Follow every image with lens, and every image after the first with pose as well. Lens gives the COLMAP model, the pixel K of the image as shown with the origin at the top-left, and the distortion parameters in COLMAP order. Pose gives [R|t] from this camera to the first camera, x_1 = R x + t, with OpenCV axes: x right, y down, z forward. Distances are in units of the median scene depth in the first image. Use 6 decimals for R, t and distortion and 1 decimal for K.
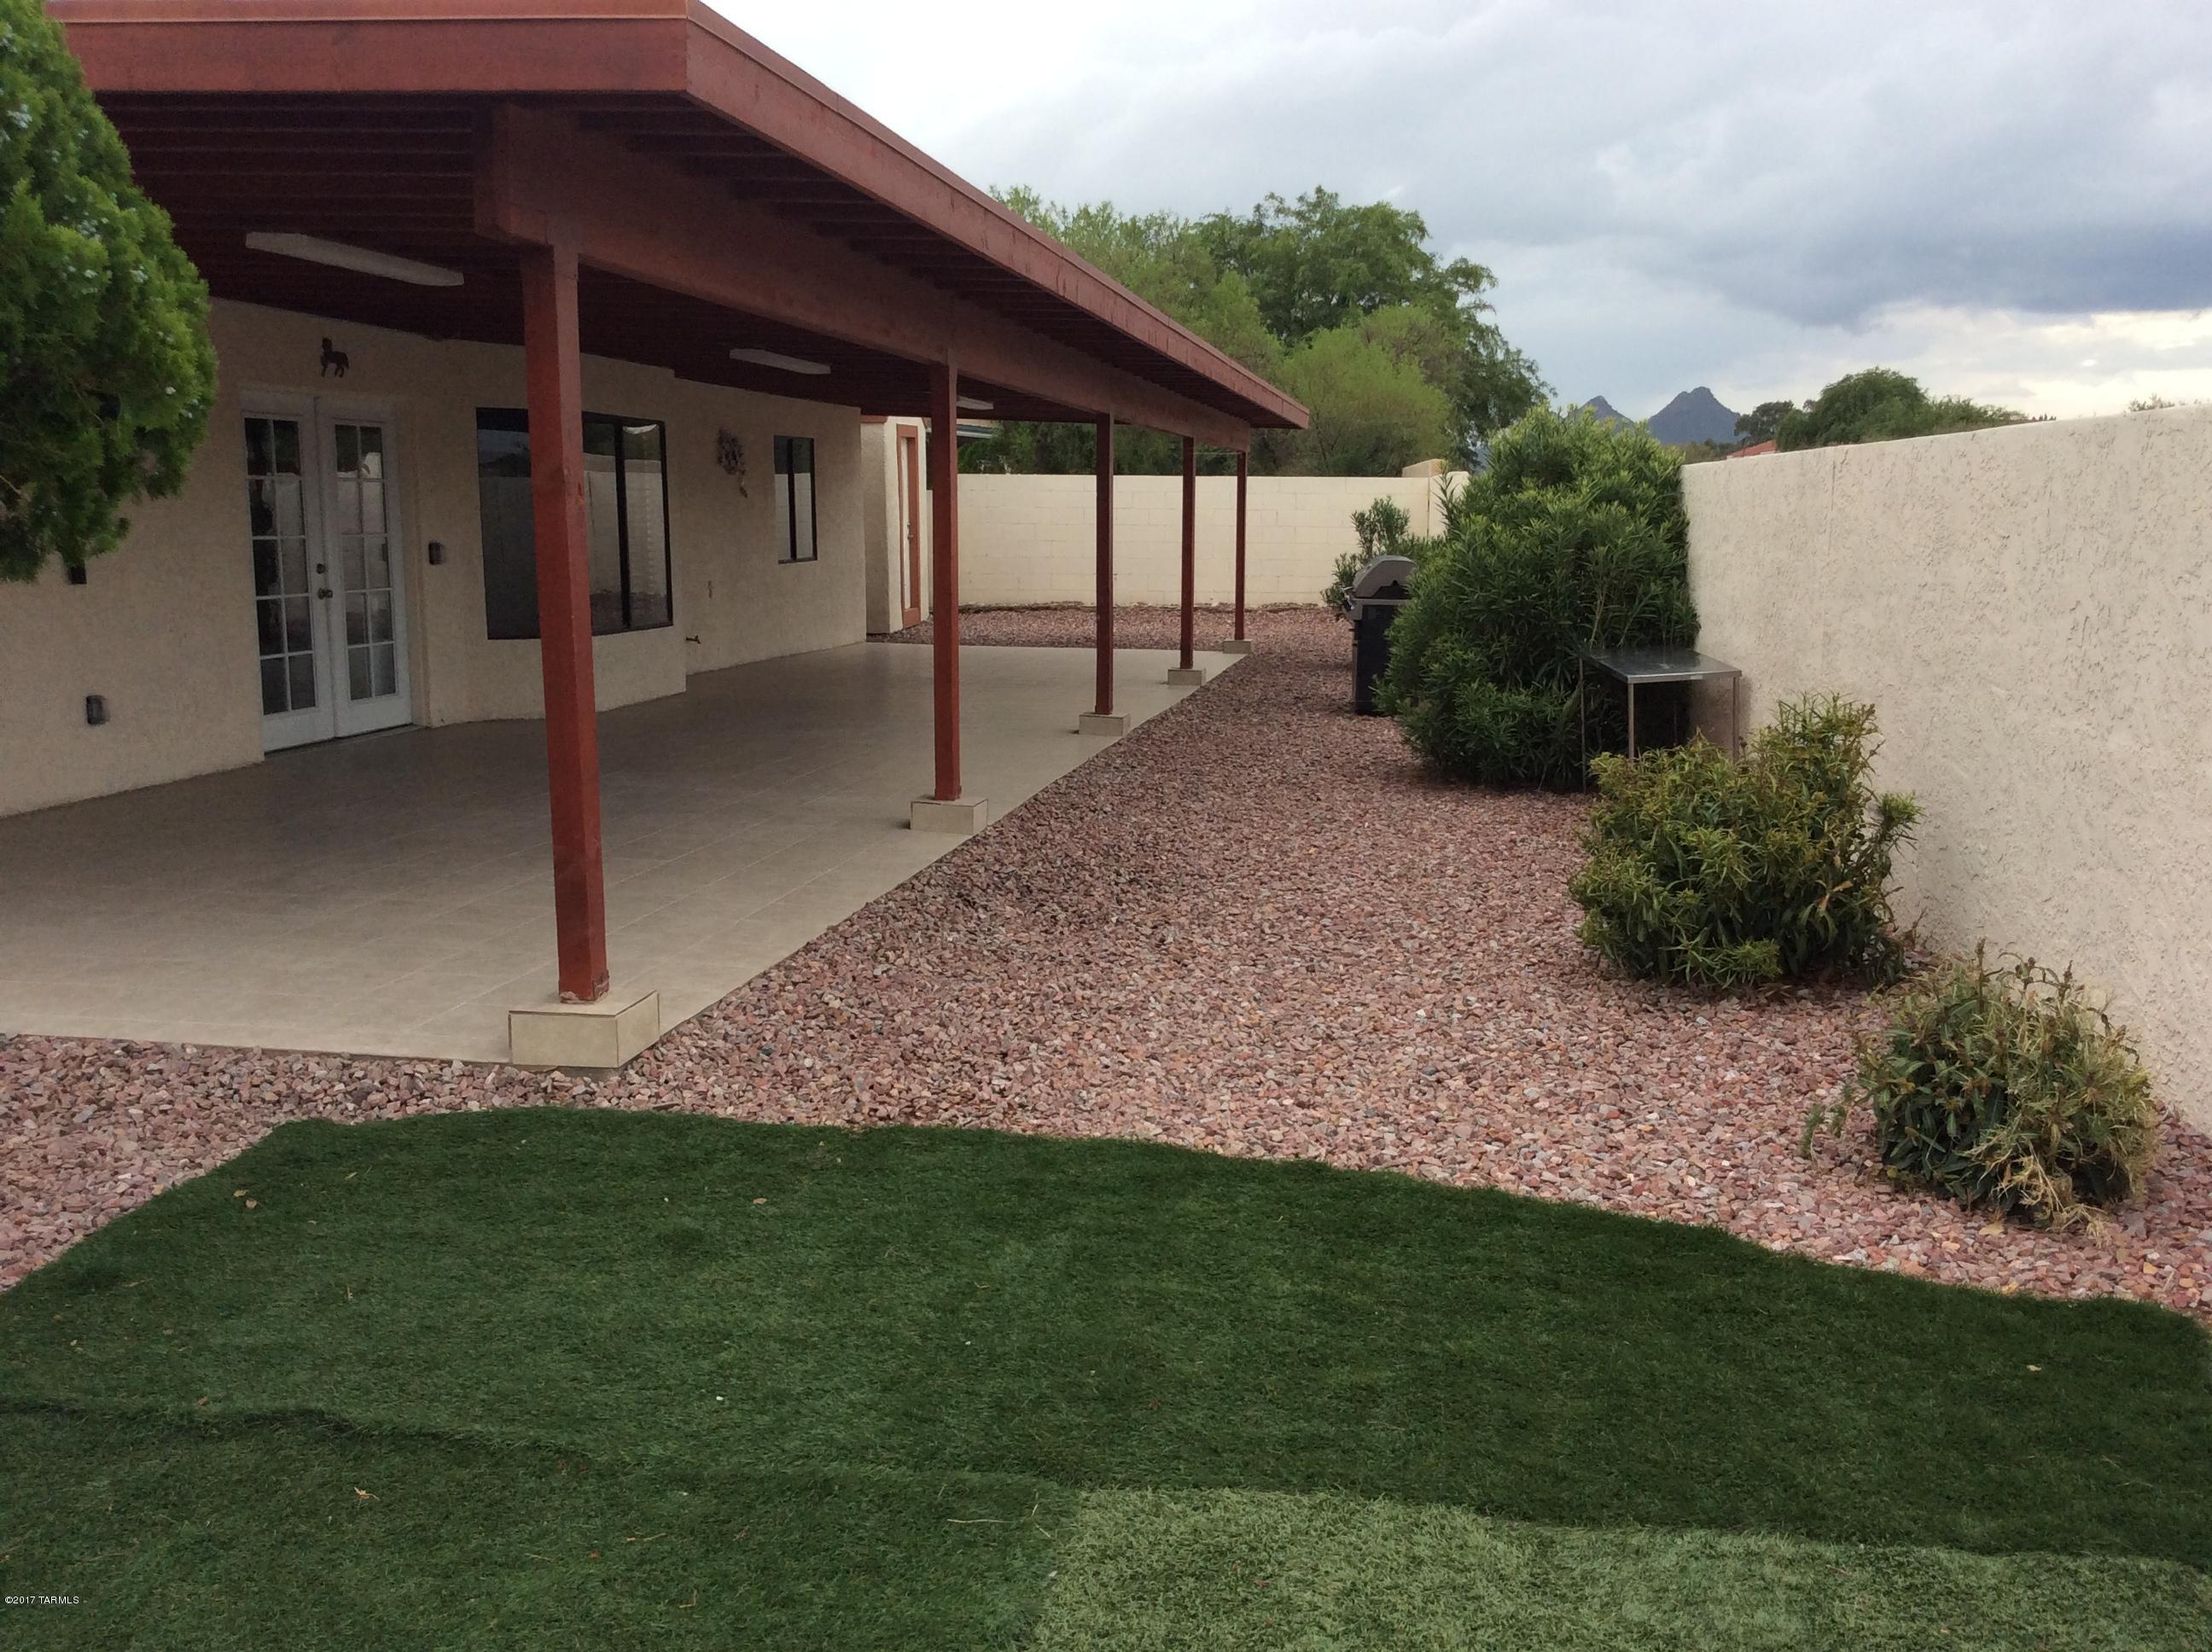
lens RADIAL K [[2023.2, 0, 1106.0], [0, 2023.2, 826.0], [0, 0, 1]] dist [0.130591, -0.279193]
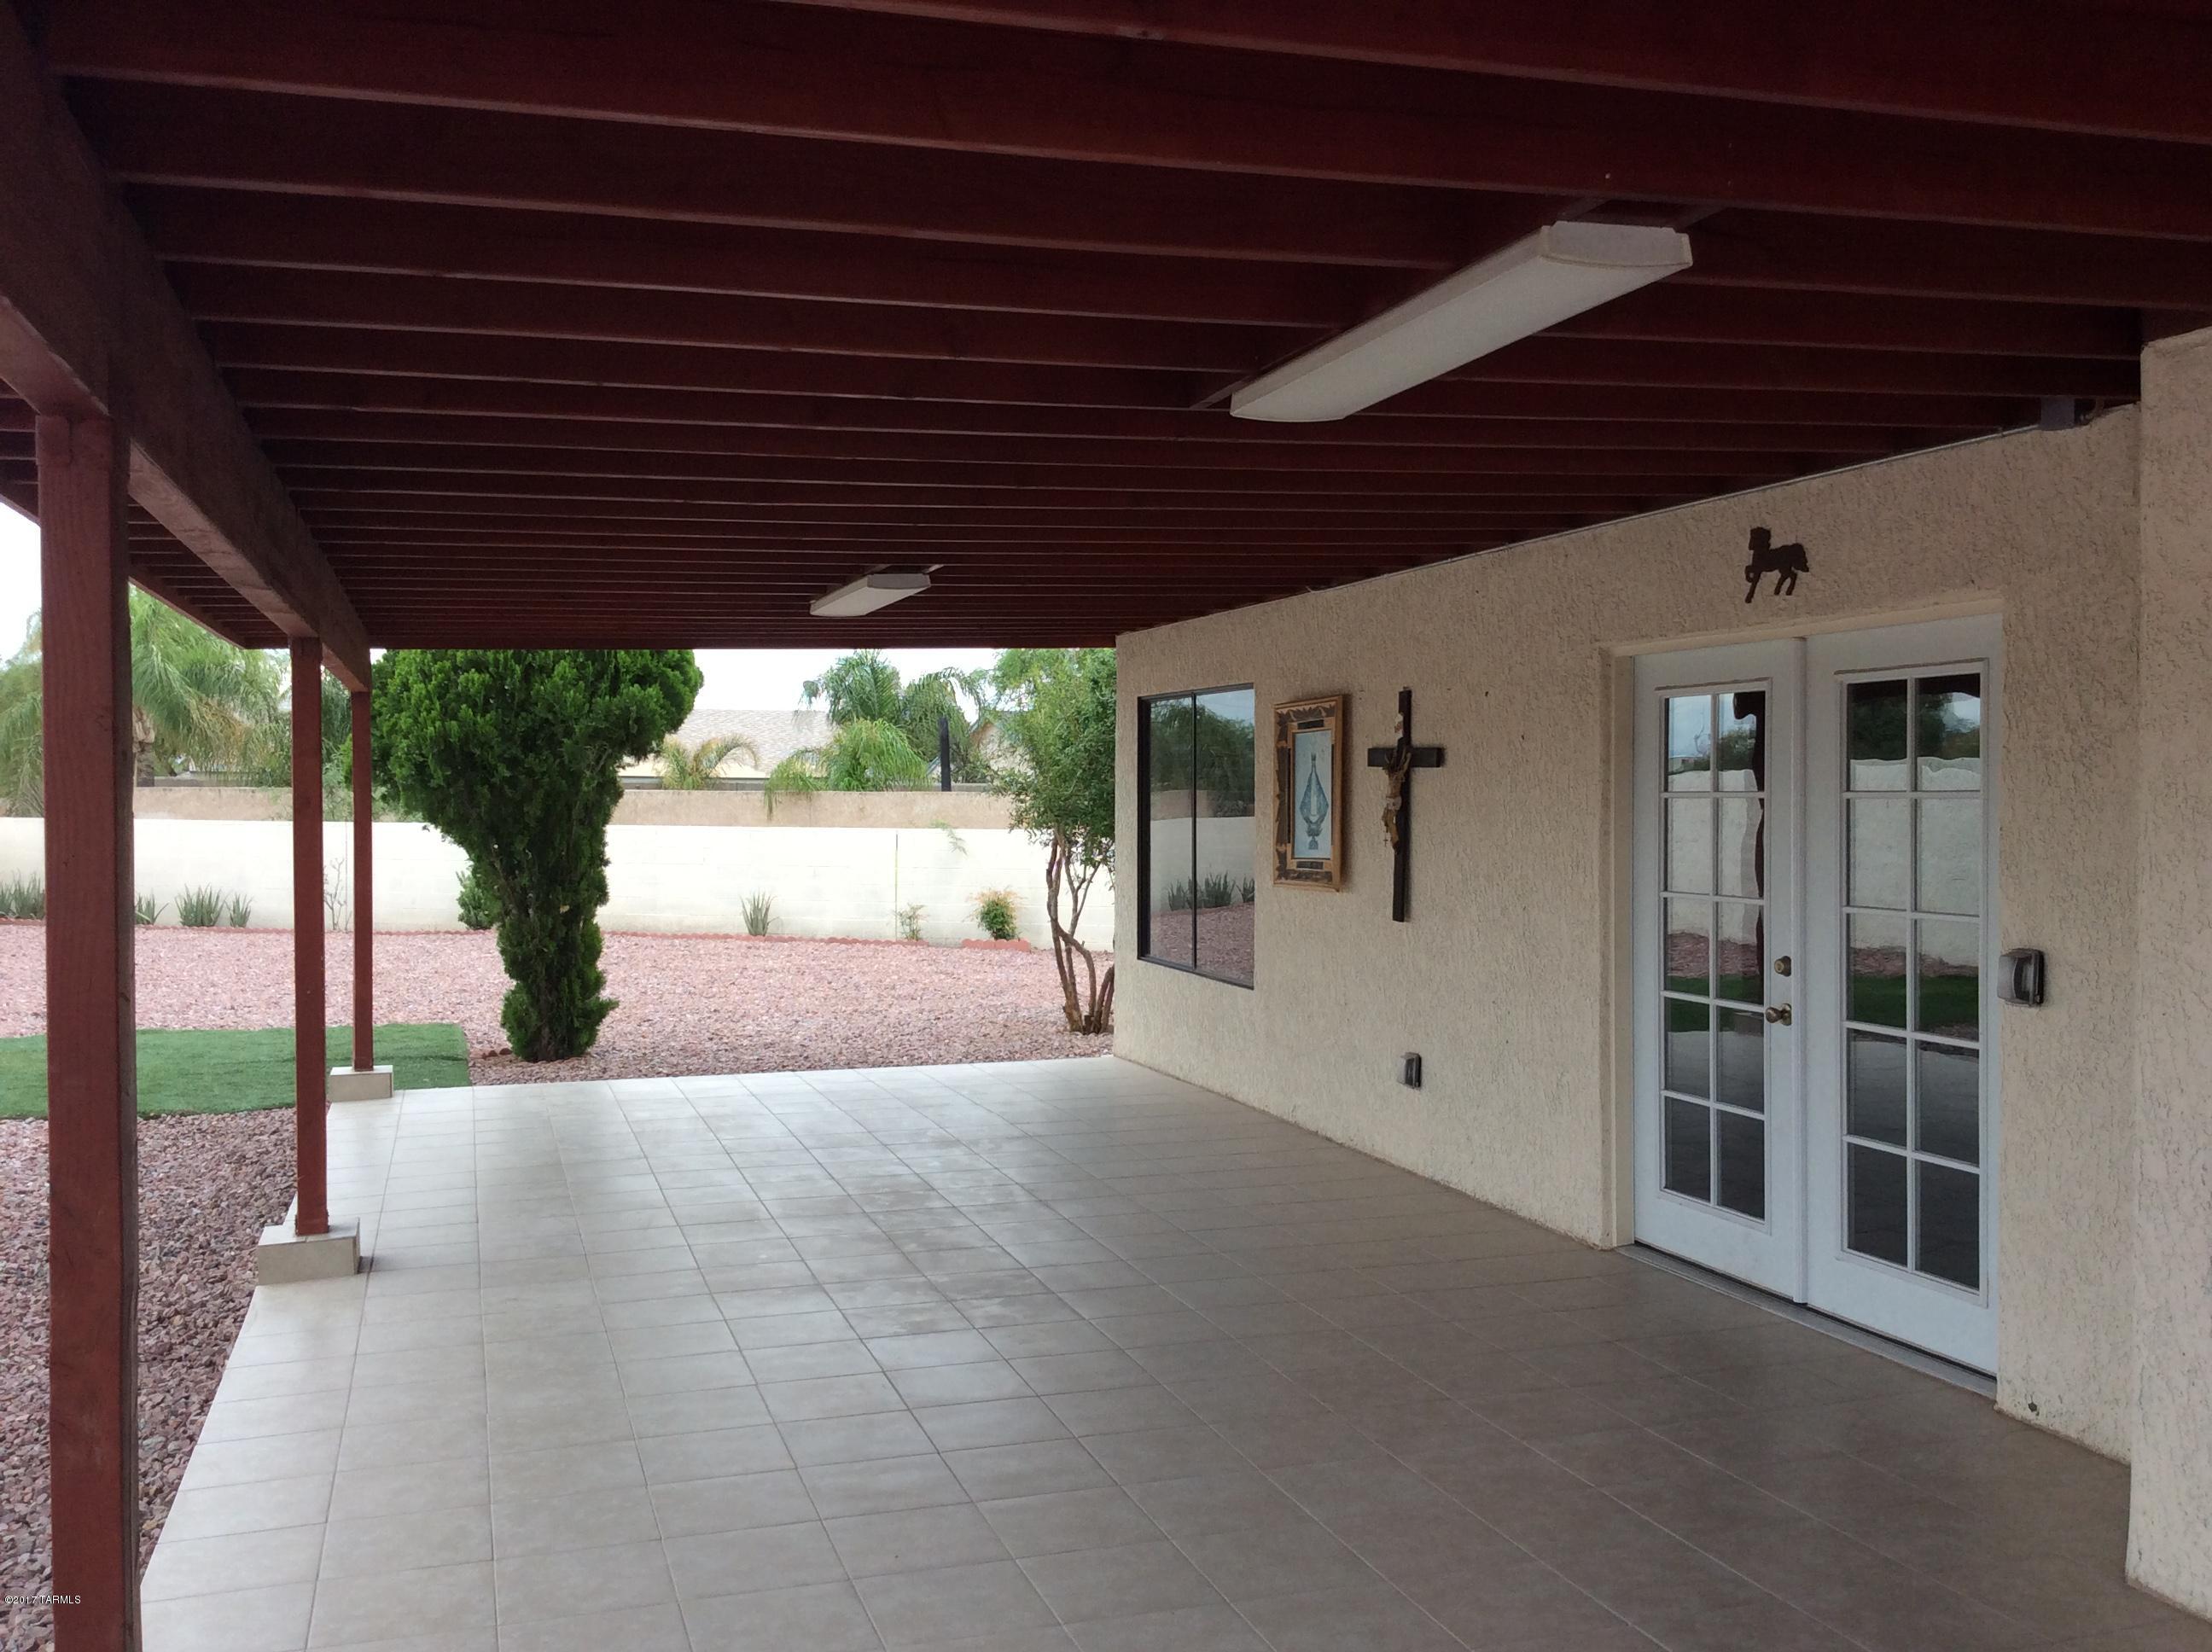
lens RADIAL K [[2023.2, 0, 1106.0], [0, 2023.2, 826.0], [0, 0, 1]] dist [0.130591, -0.279193]
pose [[-0.886896, 0.015173, -0.461719, 0.006589], [-0.063141, 0.986100, 0.153690, -0.230559], [0.457633, 0.165461, -0.873610, 1.378345]]
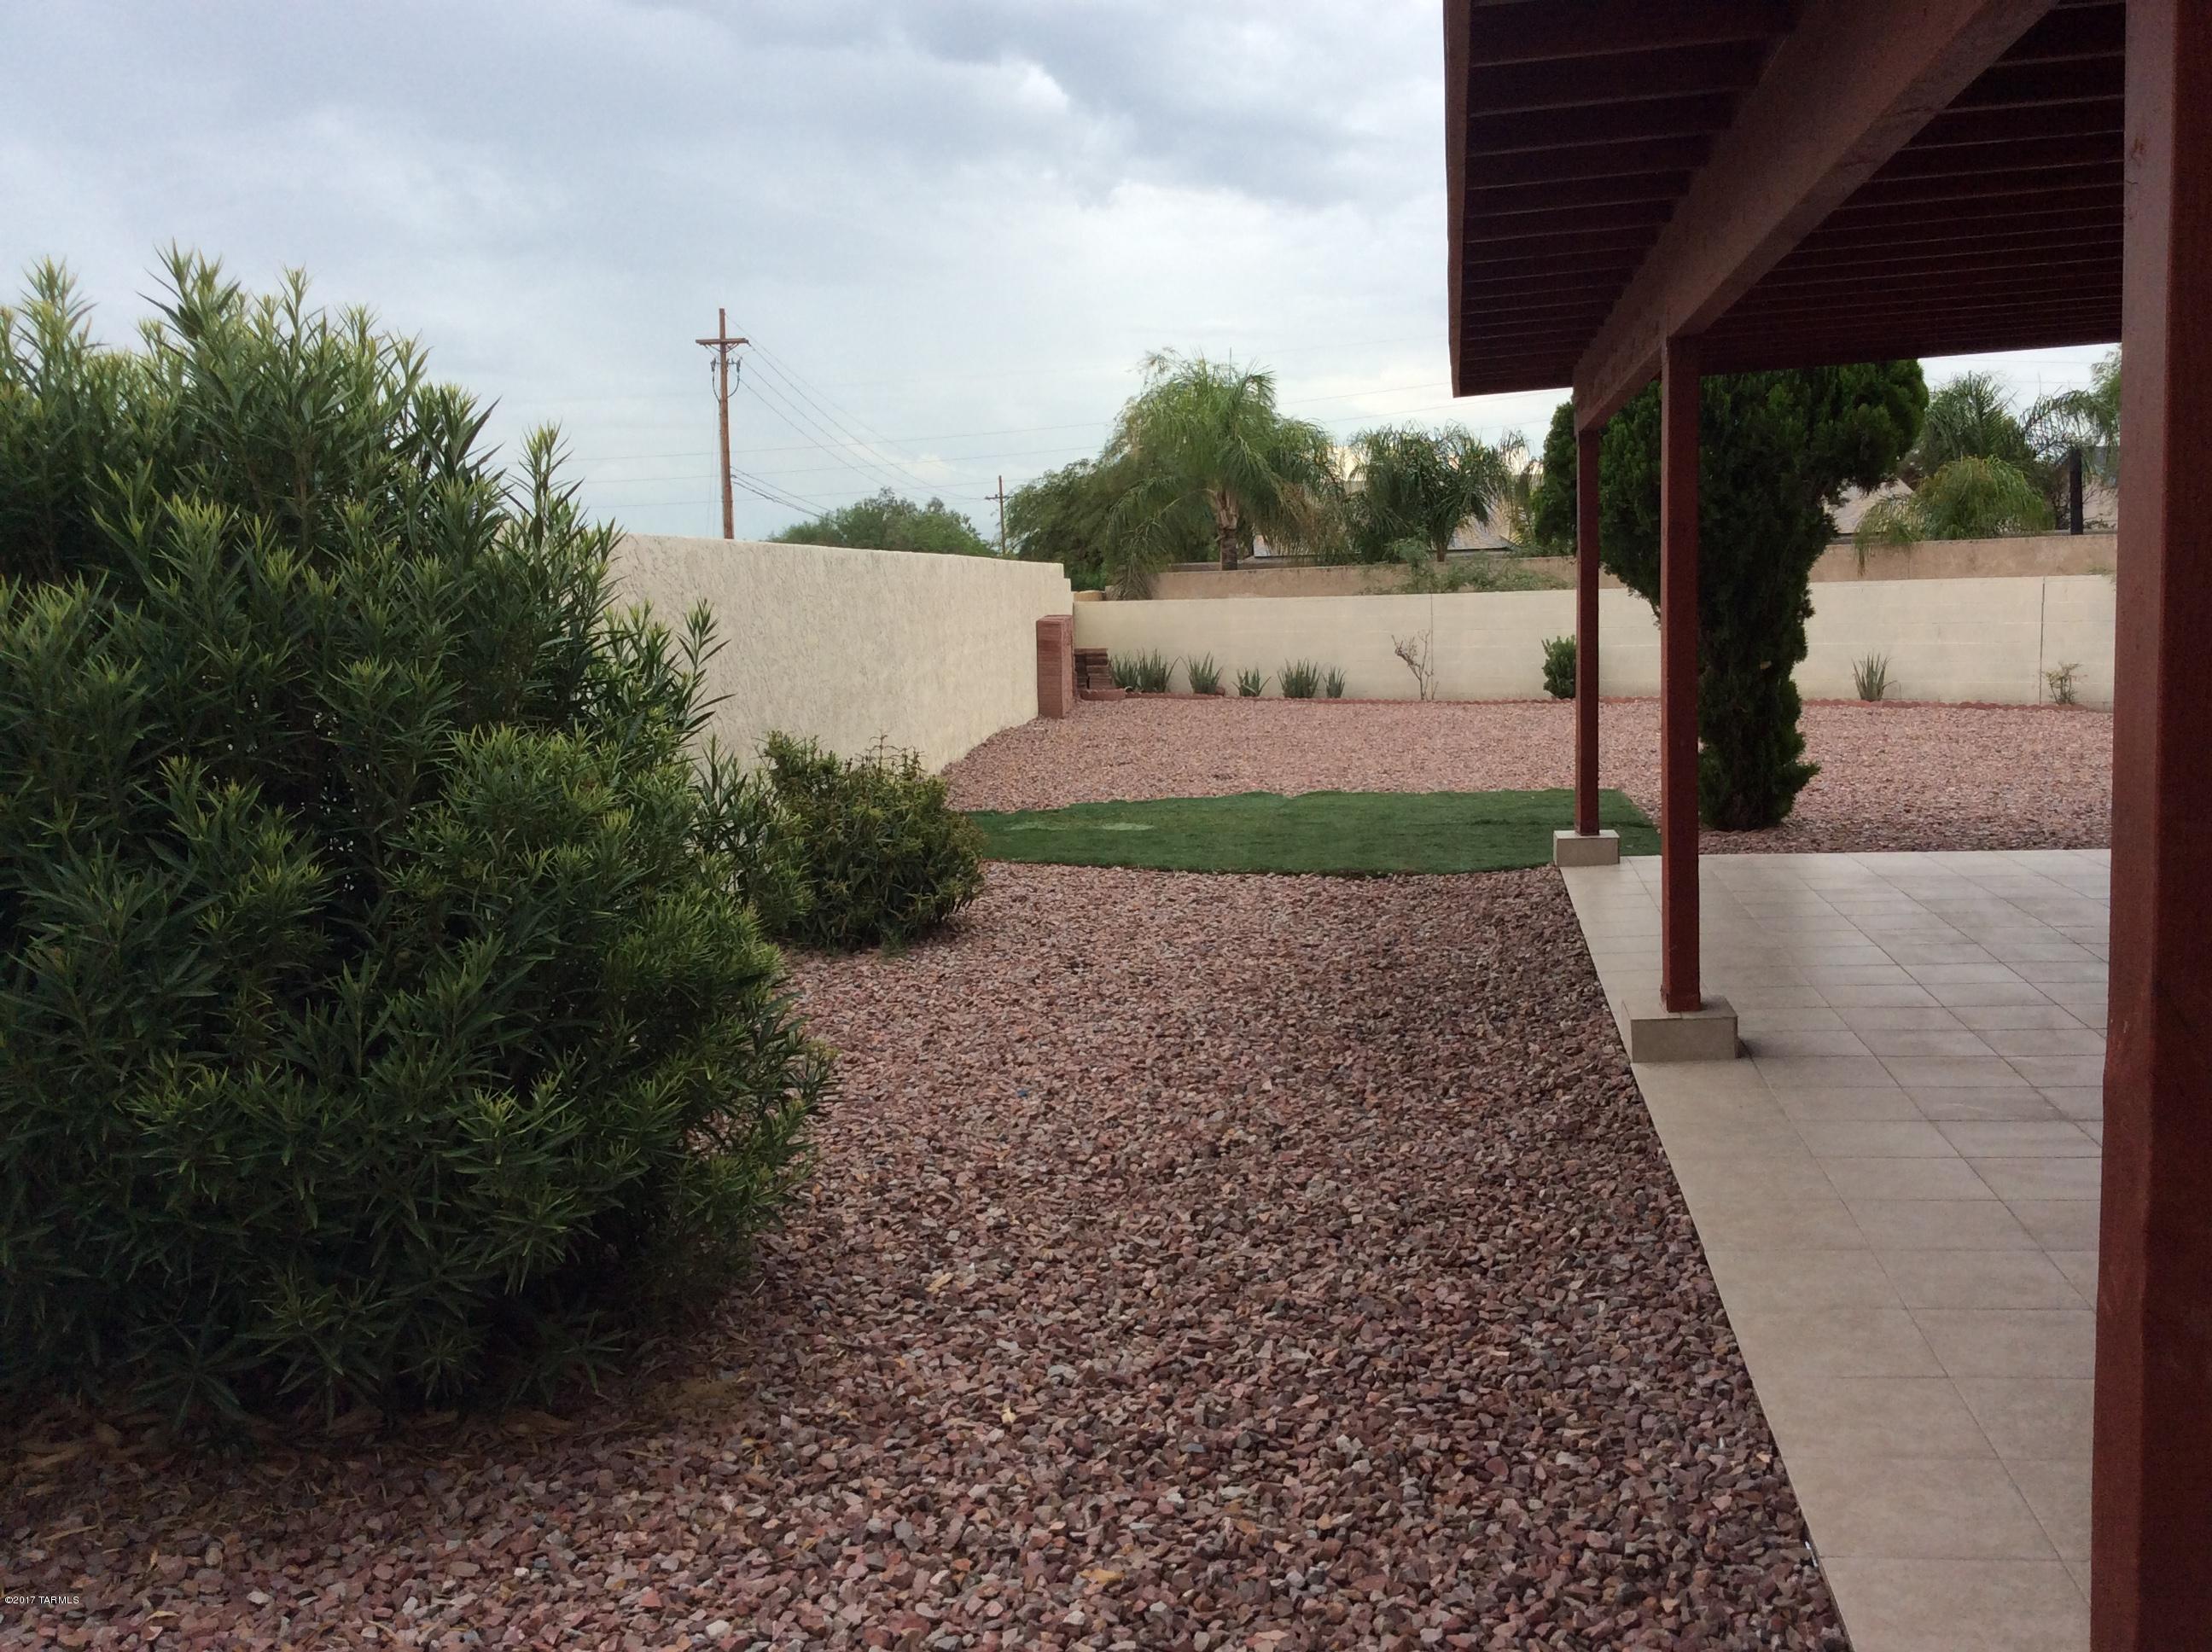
lens RADIAL K [[2023.2, 0, 1106.0], [0, 2023.2, 826.0], [0, 0, 1]] dist [0.130591, -0.279193]
pose [[-0.998902, 0.046846, -0.000431, 0.038584], [0.045047, 0.962987, 0.265759, -0.220006], [0.012864, 0.265448, -0.964039, 1.337322]]
